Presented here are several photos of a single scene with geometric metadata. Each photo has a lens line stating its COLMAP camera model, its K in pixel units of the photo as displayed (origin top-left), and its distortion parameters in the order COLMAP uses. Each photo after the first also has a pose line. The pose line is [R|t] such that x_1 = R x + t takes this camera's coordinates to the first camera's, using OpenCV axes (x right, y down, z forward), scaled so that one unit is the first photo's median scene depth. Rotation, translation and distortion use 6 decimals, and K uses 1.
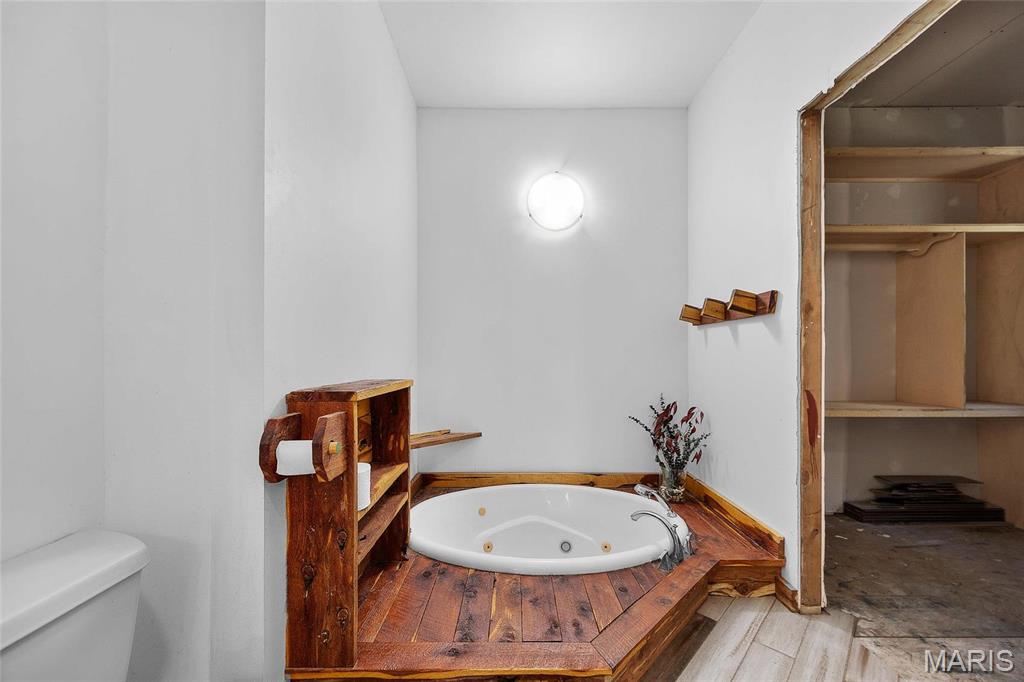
lens RADIAL K [[395.6, 0, 516.9], [0, 395.6, 358.5], [0, 0, 1]] dist [-0.001954, 0.000231]
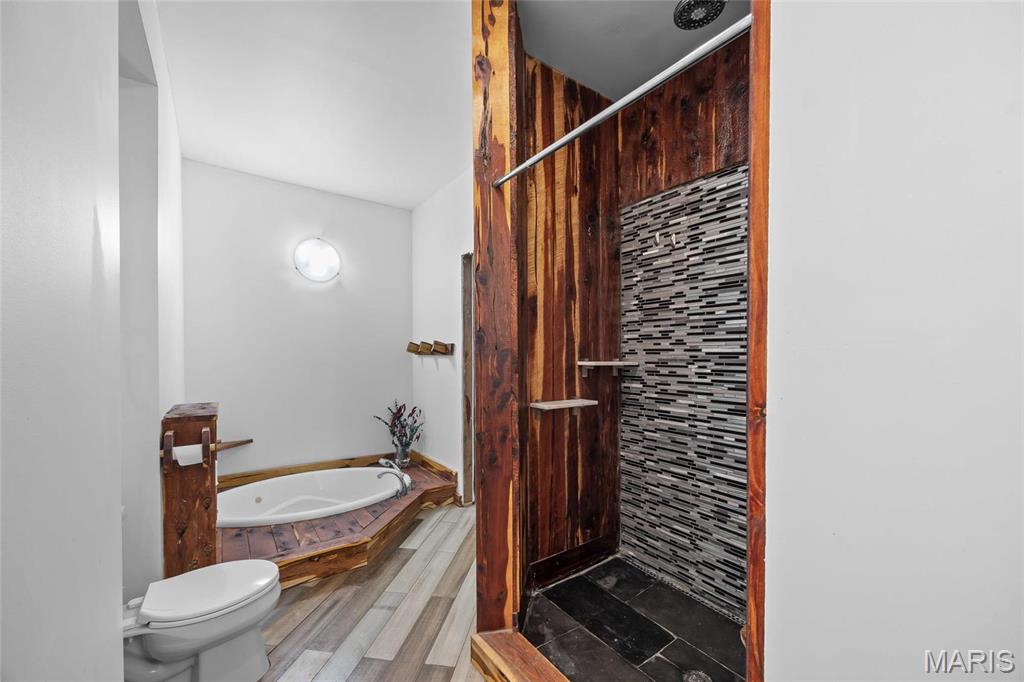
lens RADIAL K [[395.6, 0, 509.4], [0, 395.6, 364.7], [0, 0, 1]] dist [-0.001954, 0.000231]
pose [[0.811854, -0.008853, 0.583793, -0.194241], [-0.001985, 0.999837, 0.017922, -0.084374], [-0.583857, -0.015709, 0.811704, -0.569717]]
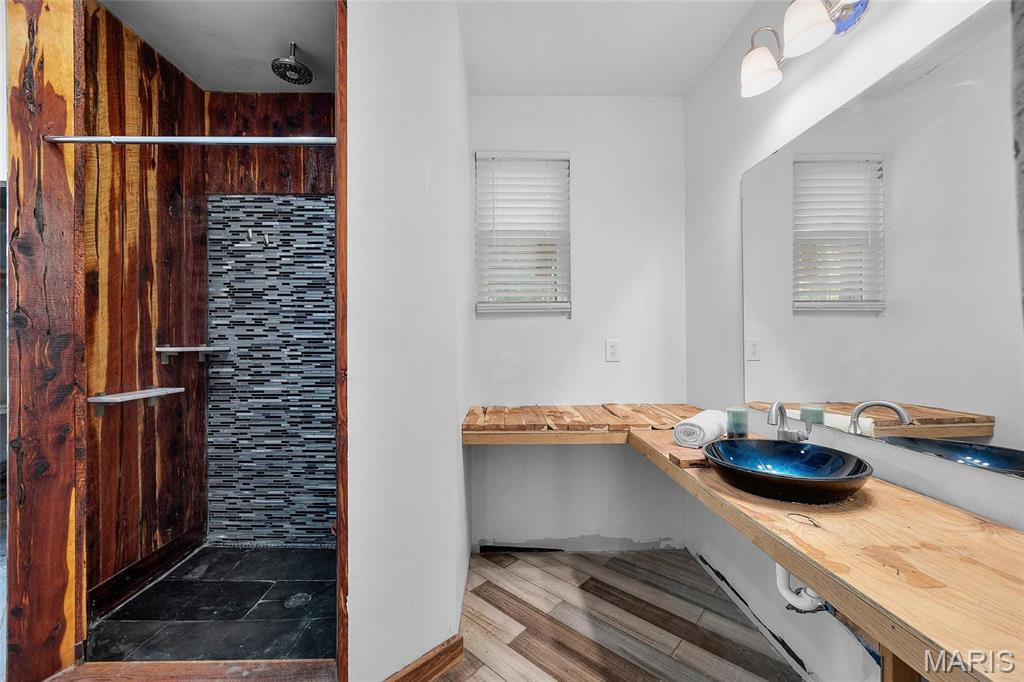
lens RADIAL K [[395.6, 0, 511.8], [0, 395.6, 336.2], [0, 0, 1]] dist [-0.001954, 0.000231]
pose [[-0.039844, 0.012506, 0.999128, -0.418276], [0.003907, 0.999916, -0.012360, -0.086614], [-0.999198, 0.003412, -0.039889, -0.649744]]
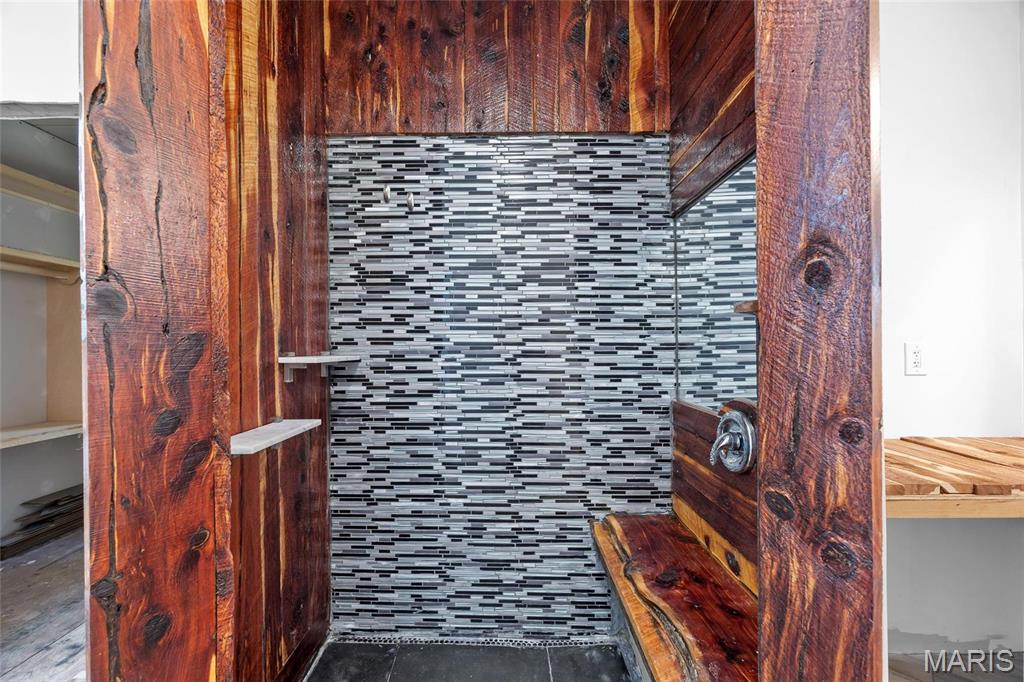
lens RADIAL K [[395.6, 0, 513.0], [0, 395.6, 343.9], [0, 0, 1]] dist [-0.001954, 0.000231]
pose [[-0.010916, 0.006157, 0.999921, -0.070684], [0.007181, 0.999956, -0.006079, -0.088595], [-0.999915, 0.007114, -0.010959, -0.212574]]
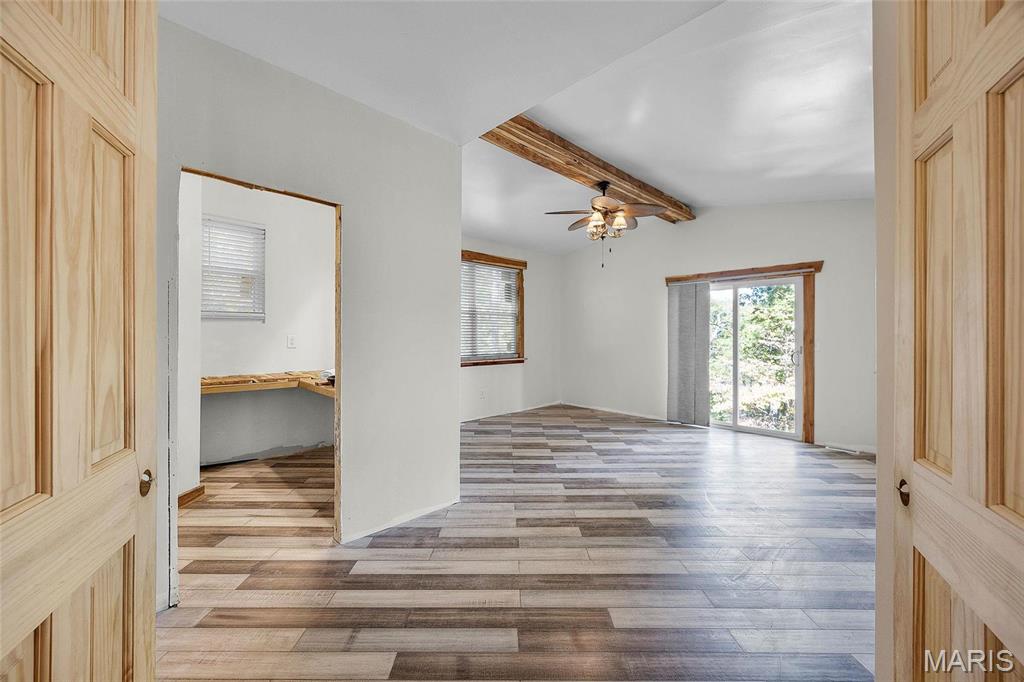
lens RADIAL K [[395.6, 0, 512.2], [0, 395.6, 331.1], [0, 0, 1]] dist [-0.001954, 0.000231]
pose [[-0.706679, 0.004984, 0.707517, -1.471977], [-0.001761, 0.999960, -0.008803, -0.096689], [-0.707532, -0.007467, -0.706642, -0.365787]]
